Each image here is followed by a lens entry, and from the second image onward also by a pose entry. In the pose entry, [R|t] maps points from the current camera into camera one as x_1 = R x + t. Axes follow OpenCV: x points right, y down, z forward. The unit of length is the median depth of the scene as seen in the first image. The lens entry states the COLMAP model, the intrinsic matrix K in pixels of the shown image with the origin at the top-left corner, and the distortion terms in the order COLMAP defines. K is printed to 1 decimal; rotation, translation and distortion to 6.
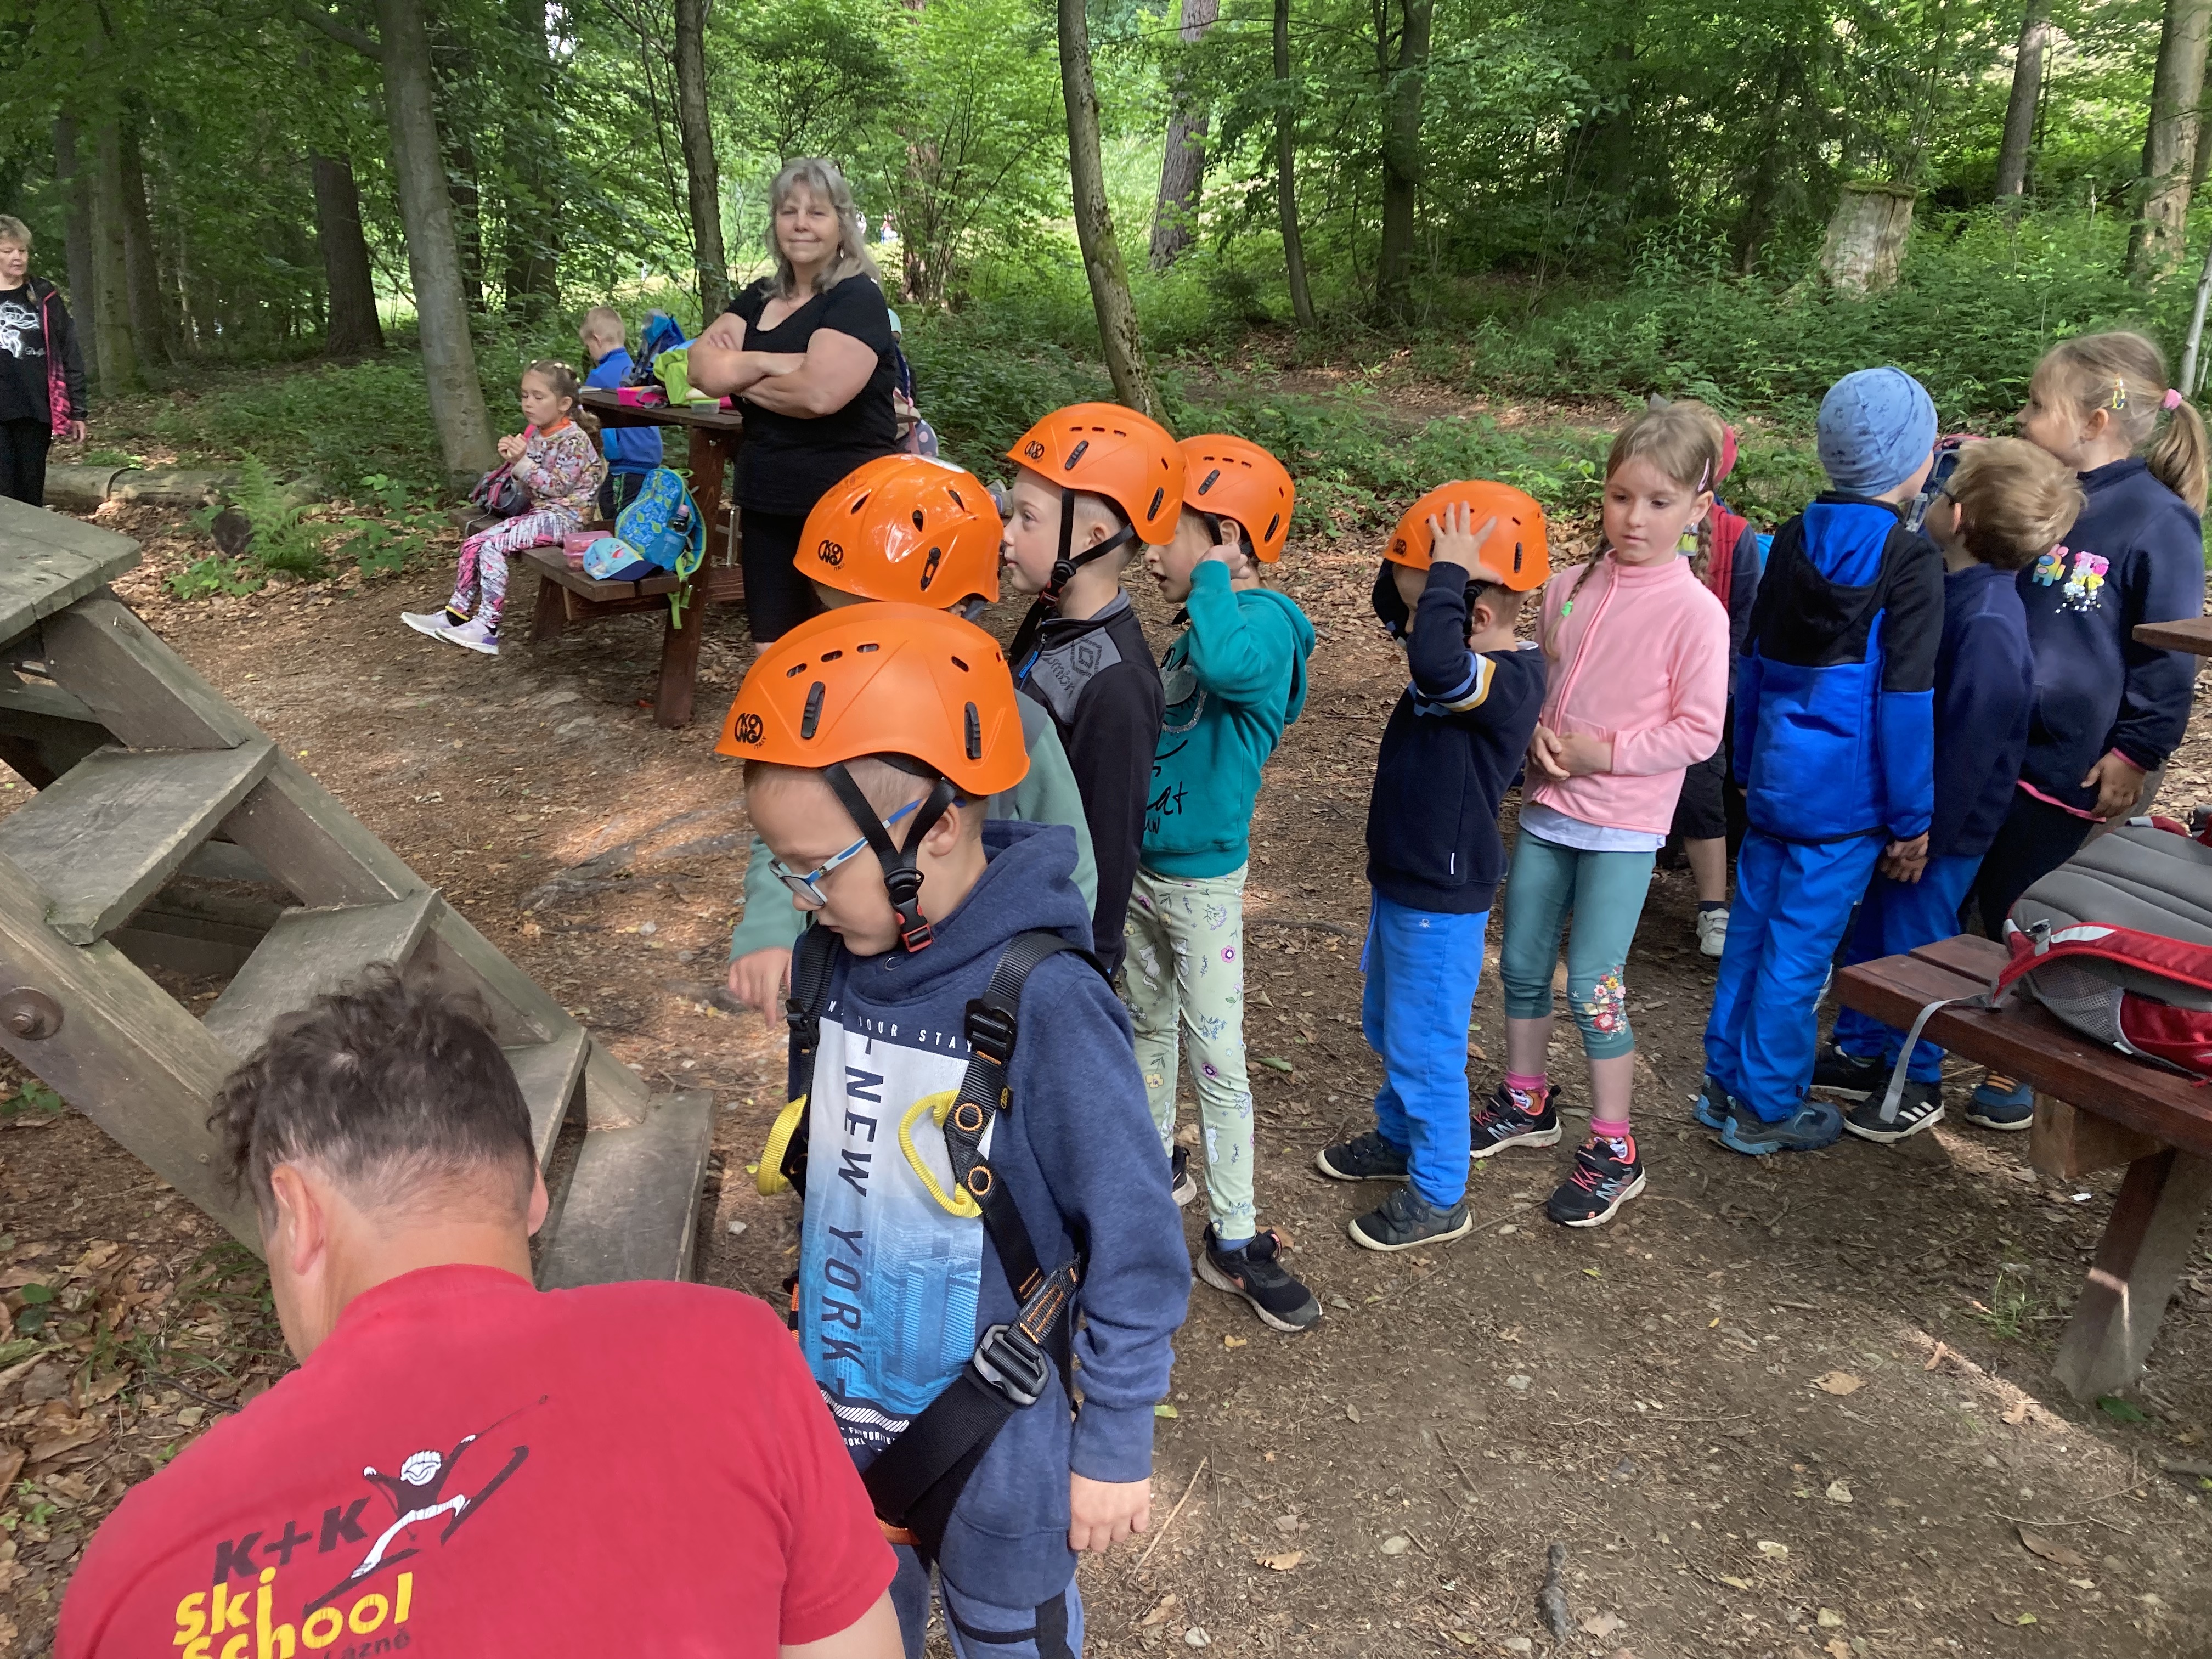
lens RADIAL K [[1814.0, 0, 1106.0], [0, 1814.0, 829.5], [0, 0, 1]] dist [0.055608, -0.059339]
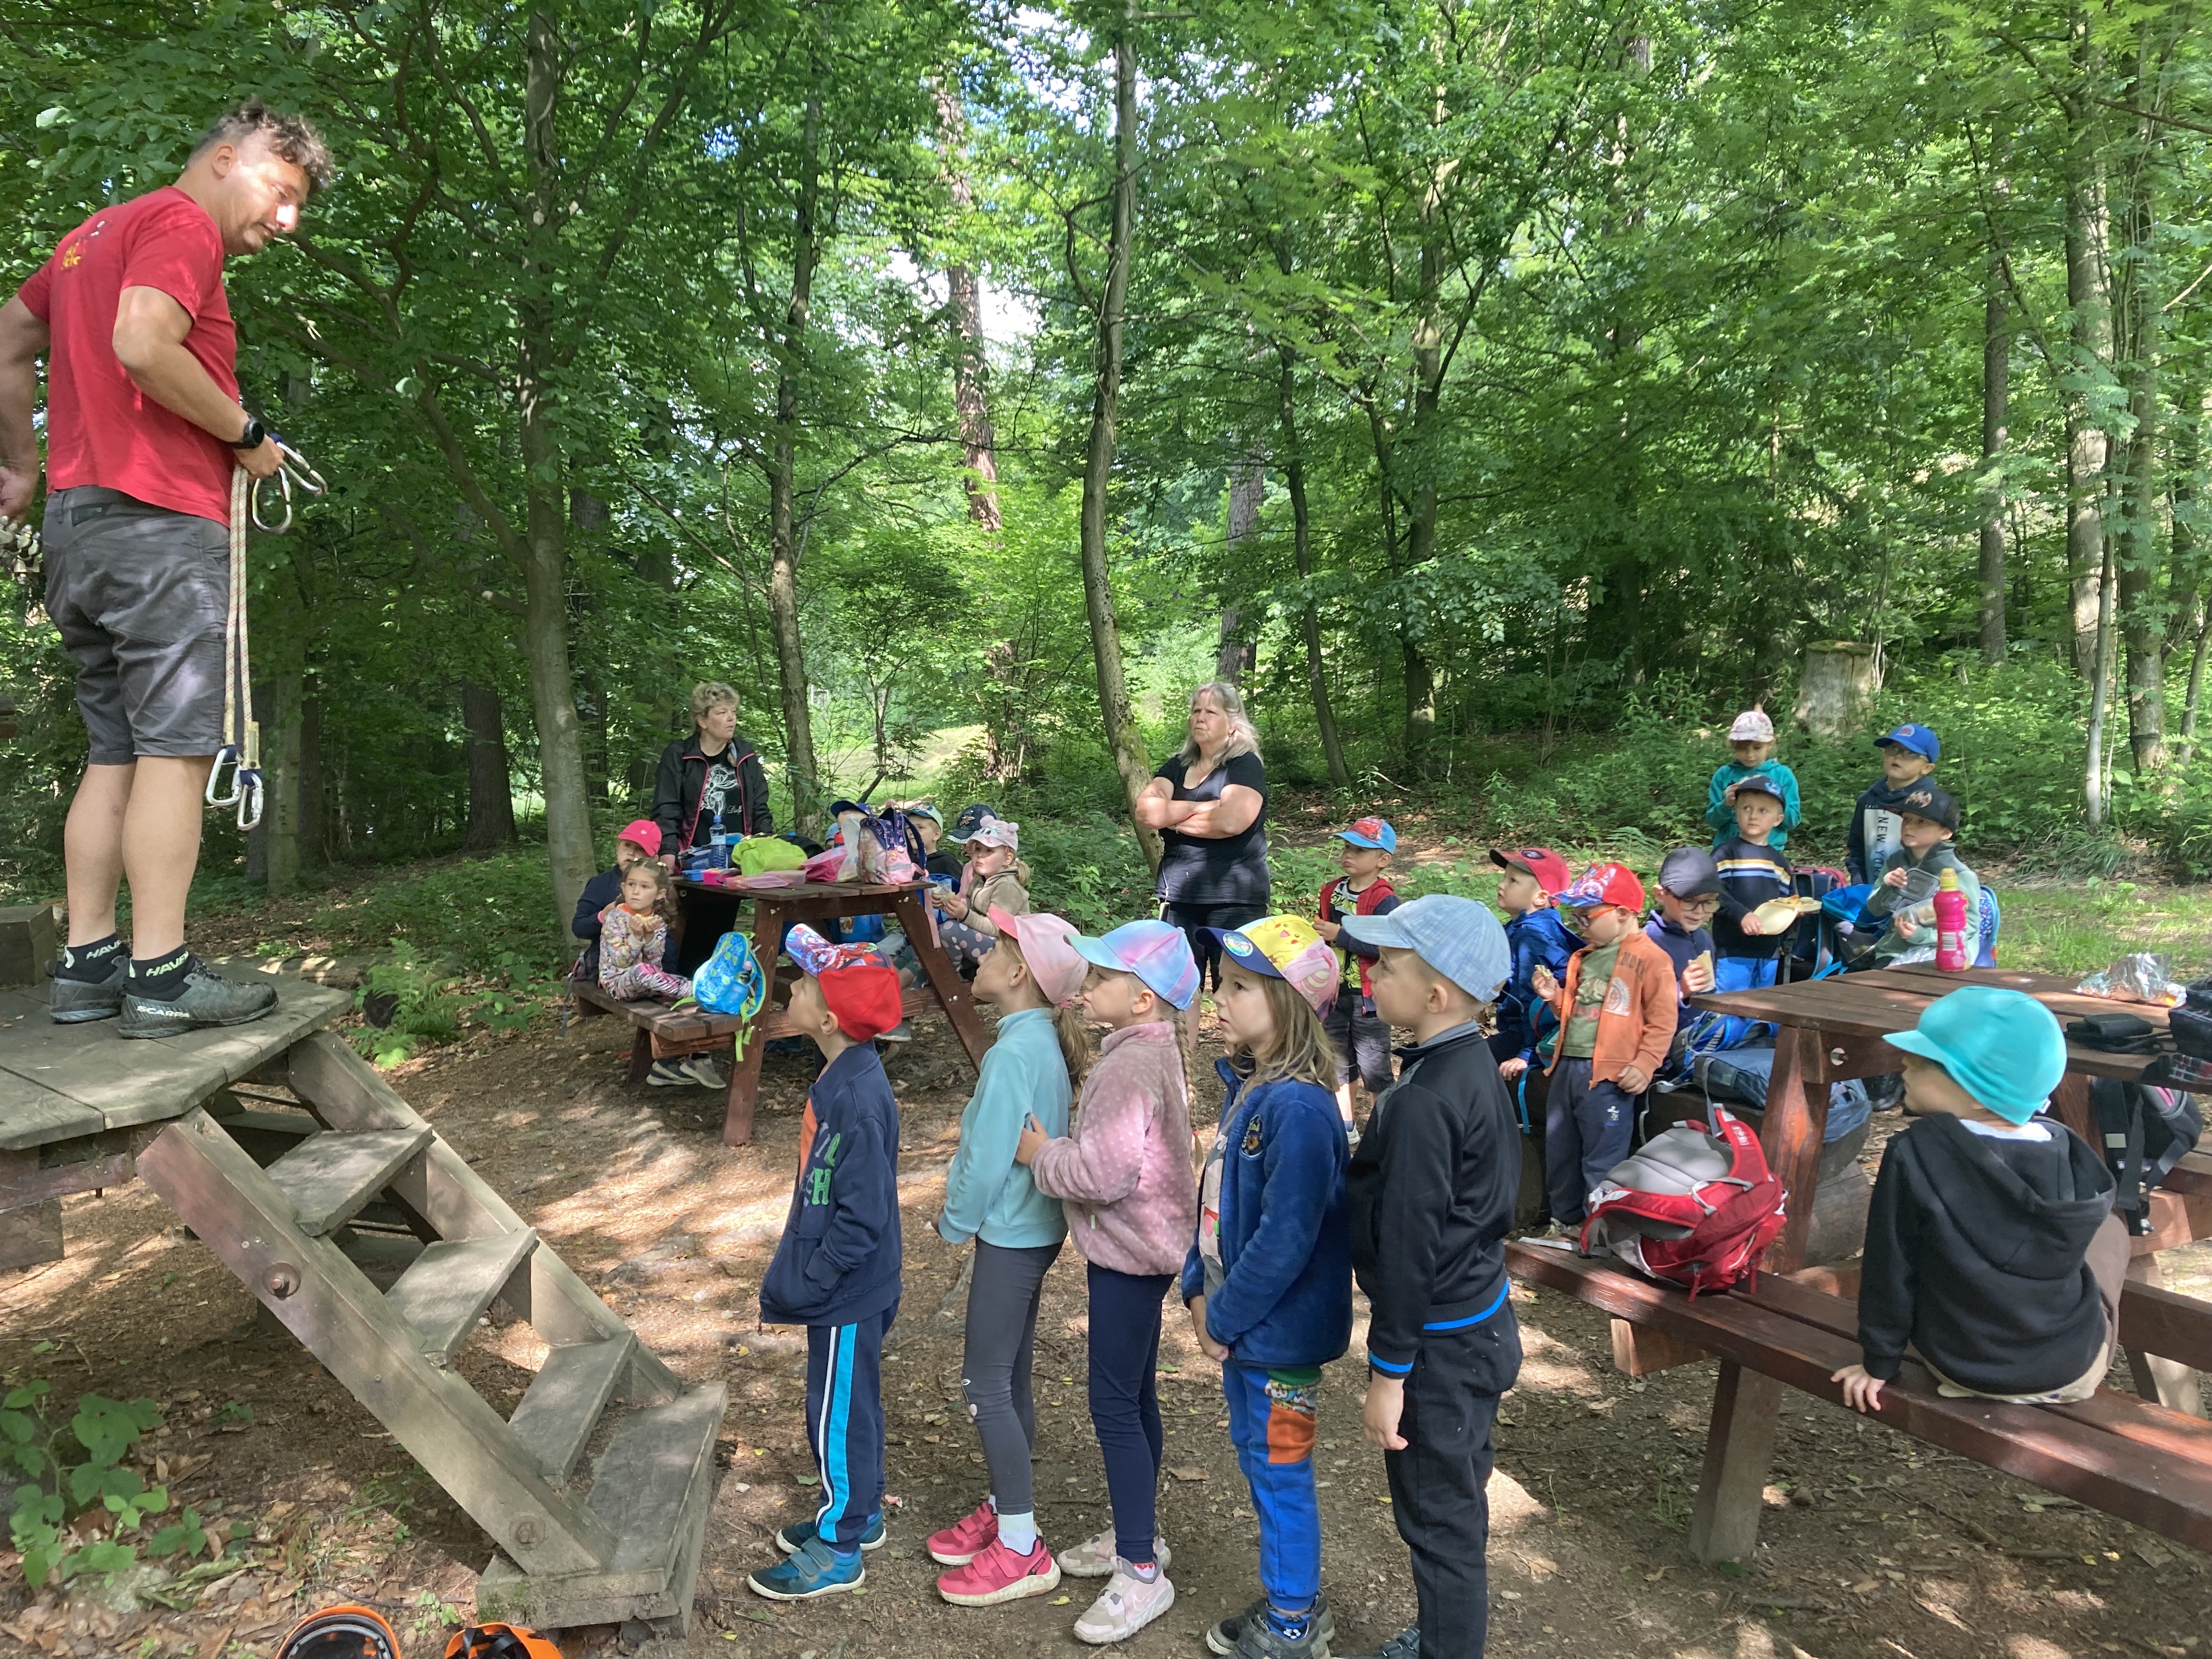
lens RADIAL K [[1814.0, 0, 1106.0], [0, 1814.0, 829.5], [0, 0, 1]] dist [0.055608, -0.059339]
pose [[0.997723, -0.043328, -0.051683, 0.037175], [0.029397, 0.969093, -0.244937, 0.021293], [0.060698, 0.242860, 0.968161, -0.096407]]
